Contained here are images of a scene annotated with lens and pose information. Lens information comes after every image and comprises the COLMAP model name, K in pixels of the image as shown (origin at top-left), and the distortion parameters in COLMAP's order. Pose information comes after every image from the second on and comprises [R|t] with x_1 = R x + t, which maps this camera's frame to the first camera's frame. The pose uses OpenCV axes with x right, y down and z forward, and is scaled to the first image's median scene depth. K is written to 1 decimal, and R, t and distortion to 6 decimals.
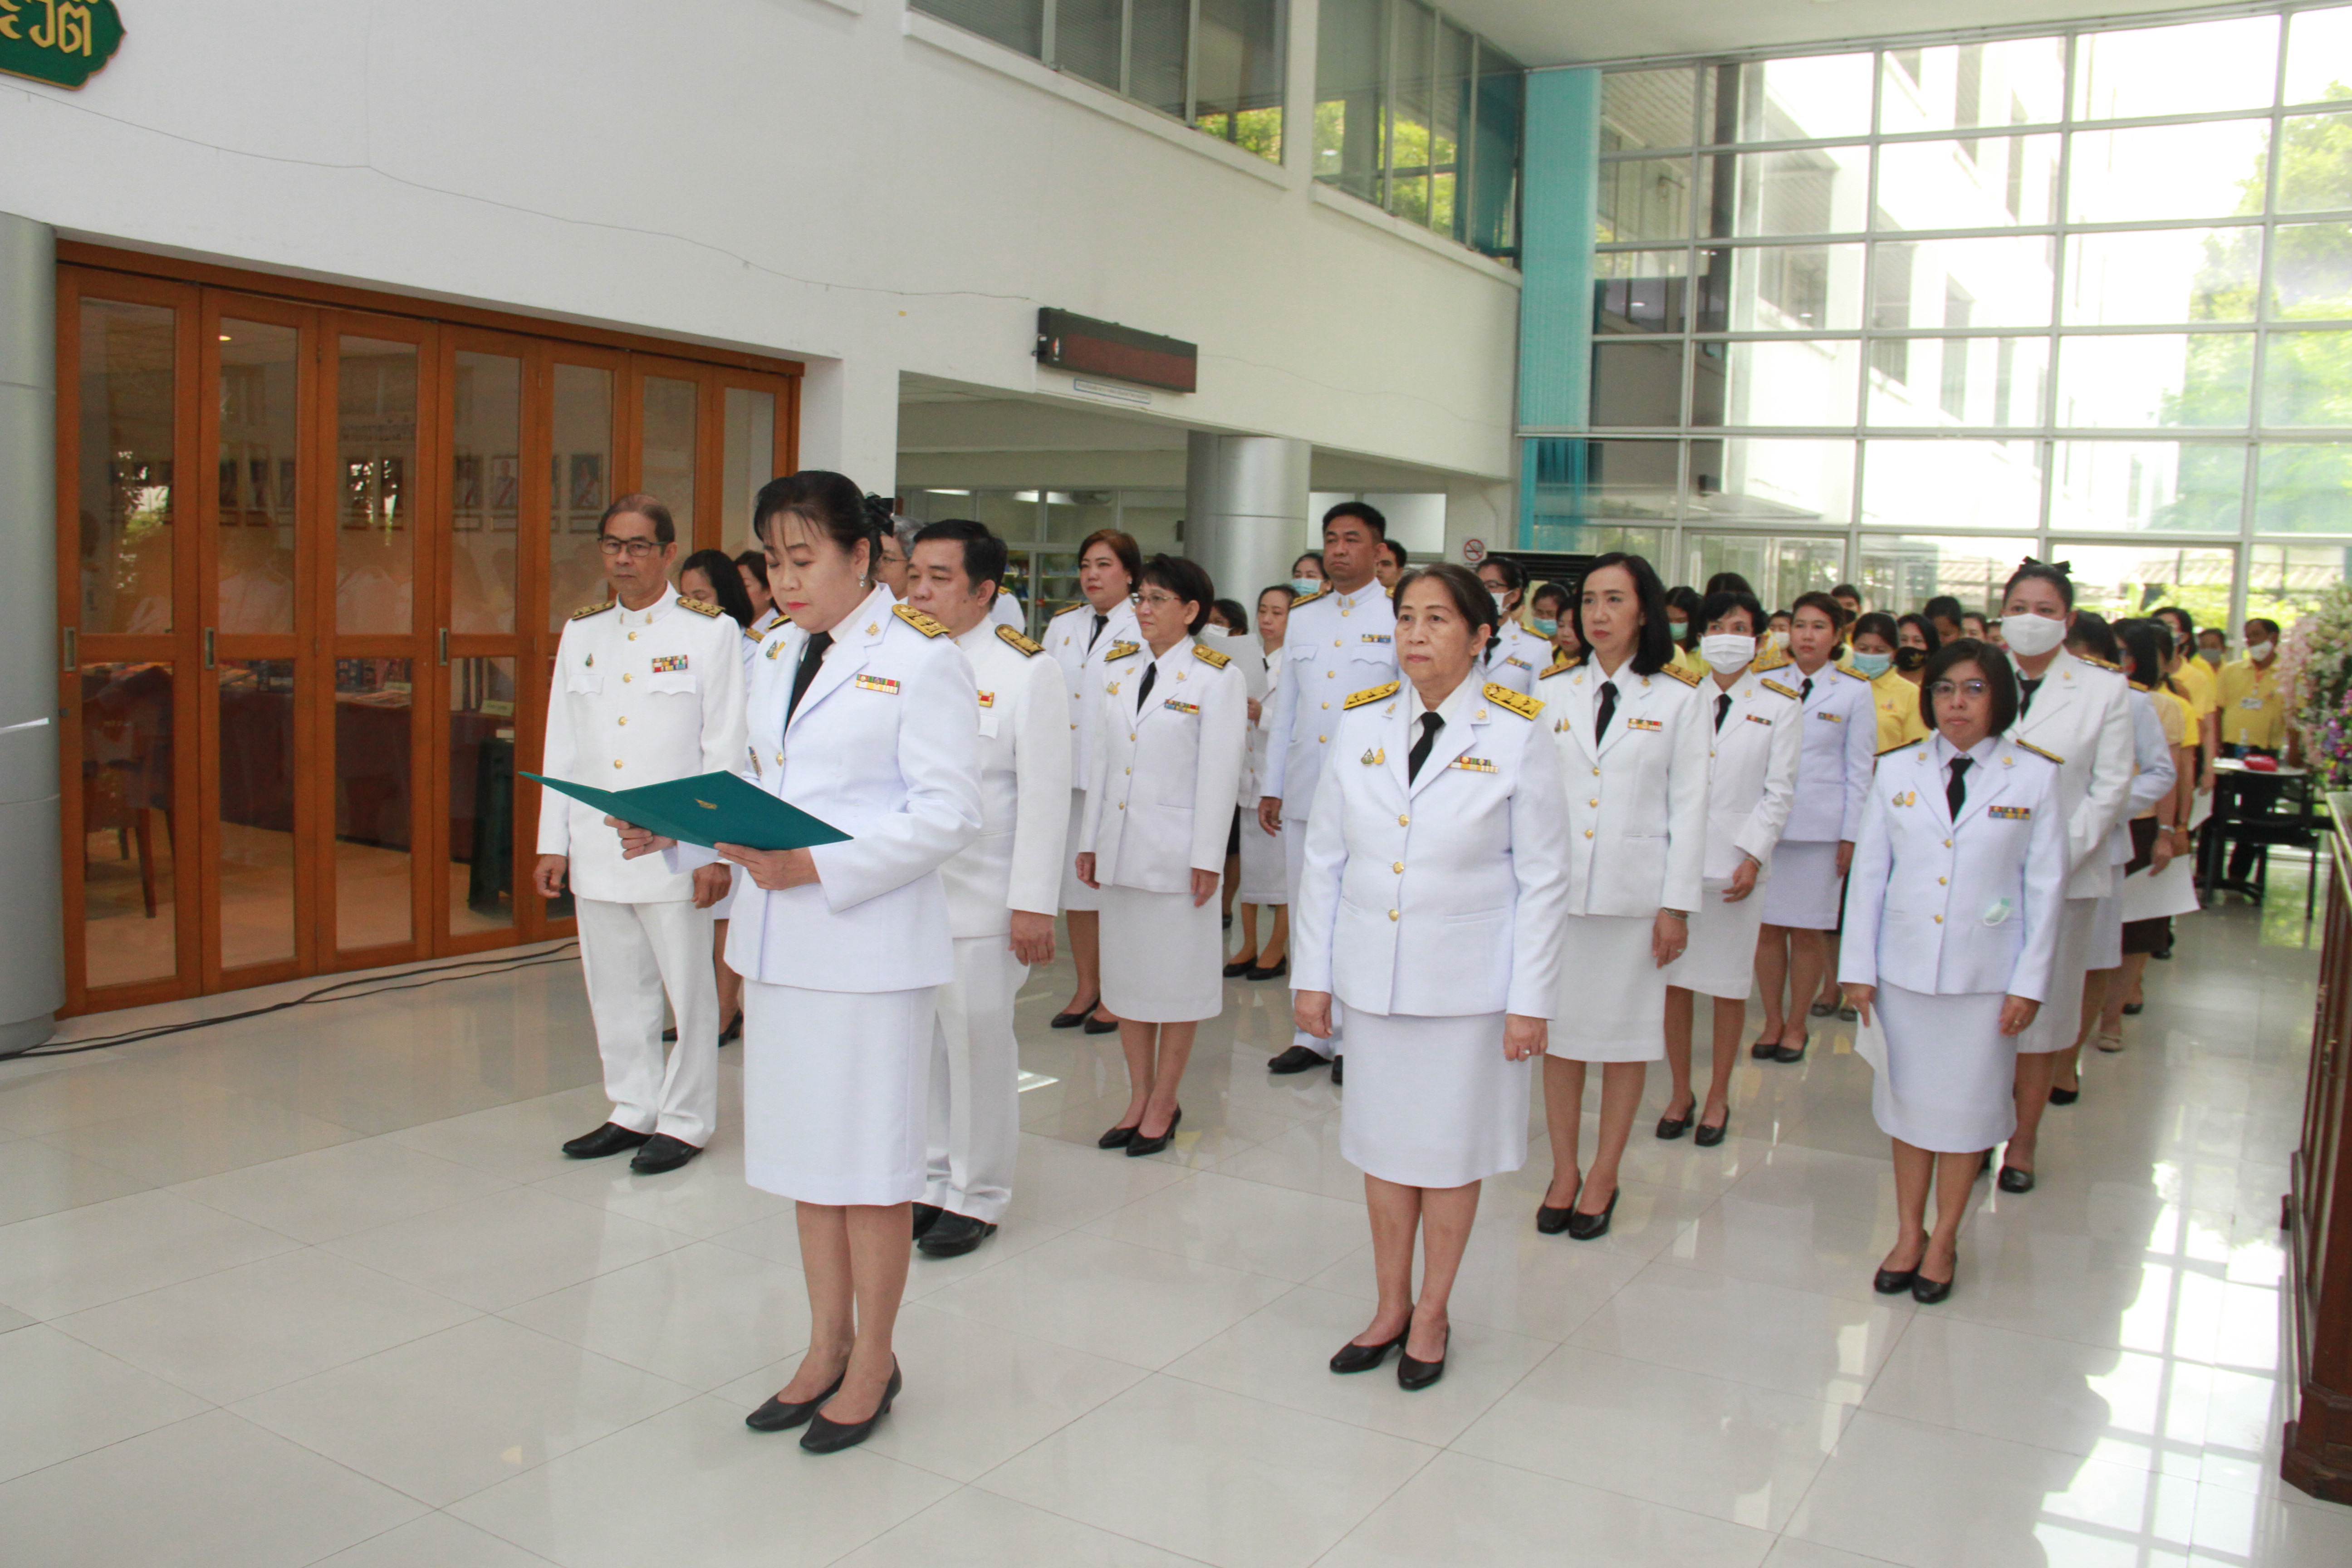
lens RADIAL K [[1901.7, 0, 1162.5], [0, 1901.7, 779.0], [0, 0, 1]] dist [-0.157971, 0.099436]
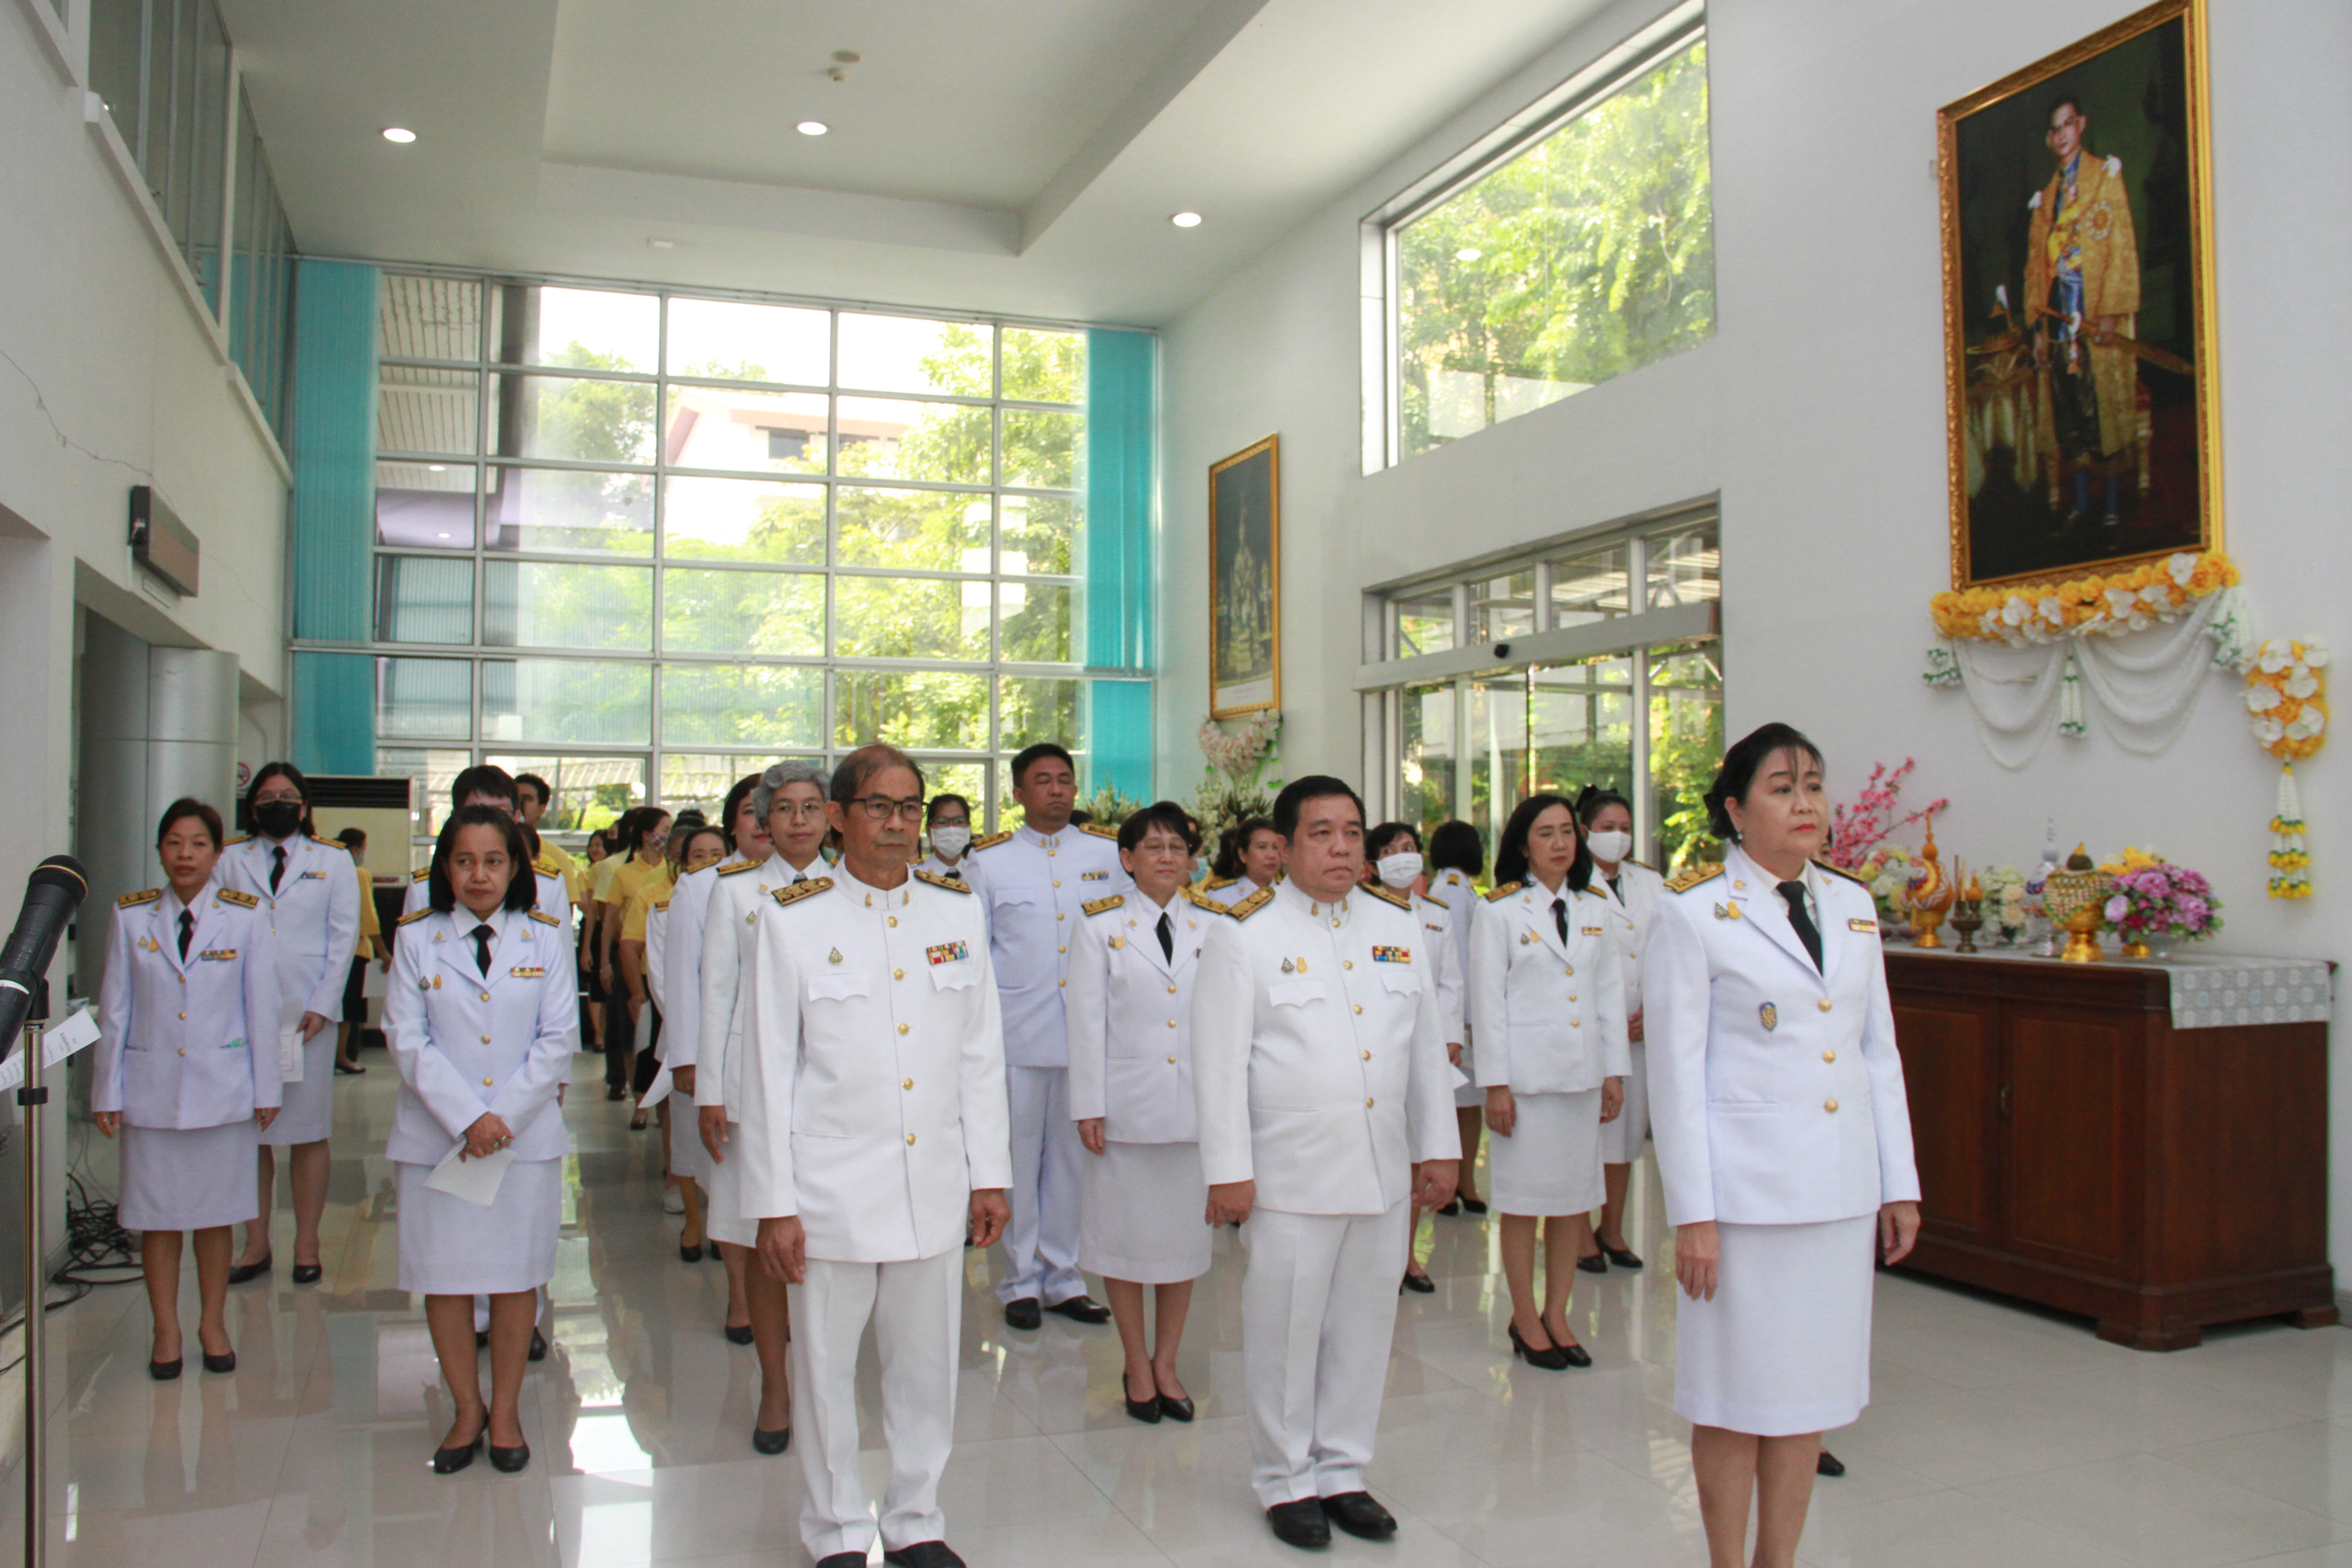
lens RADIAL K [[1901.7, 0, 1162.5], [0, 1901.7, 779.0], [0, 0, 1]] dist [-0.157971, 0.099436]
pose [[0.612169, -0.012236, 0.790632, -0.319849], [0.100246, 0.993014, -0.062249, -0.028730], [-0.784347, 0.117365, 0.609118, 0.167523]]
